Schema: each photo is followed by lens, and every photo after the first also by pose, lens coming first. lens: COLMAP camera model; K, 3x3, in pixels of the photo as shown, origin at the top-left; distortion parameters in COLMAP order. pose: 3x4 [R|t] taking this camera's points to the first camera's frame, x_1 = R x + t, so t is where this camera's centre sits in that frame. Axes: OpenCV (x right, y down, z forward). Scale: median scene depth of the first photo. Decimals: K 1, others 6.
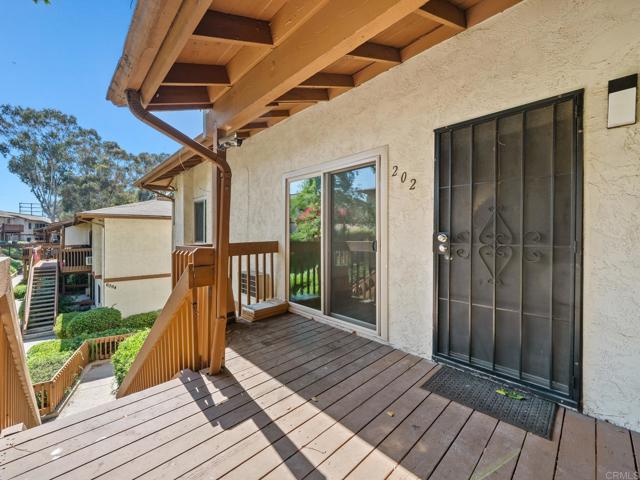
lens RADIAL K [[263.2, 0, 320.0], [0, 263.2, 240.0], [0, 0, 1]] dist [-0.000675, -0.000065]
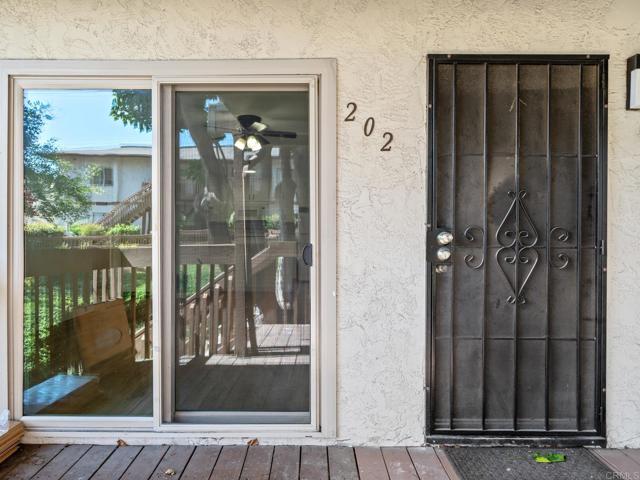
lens RADIAL K [[392.5, 0, 320.0], [0, 392.5, 240.0], [0, 0, 1]] dist [0.004156, 0.001643]
pose [[0.698547, -0.010860, 0.715482, -0.371814], [0.014770, 0.999891, 0.000756, -0.006802], [-0.715412, 0.010040, 0.698631, 0.561957]]
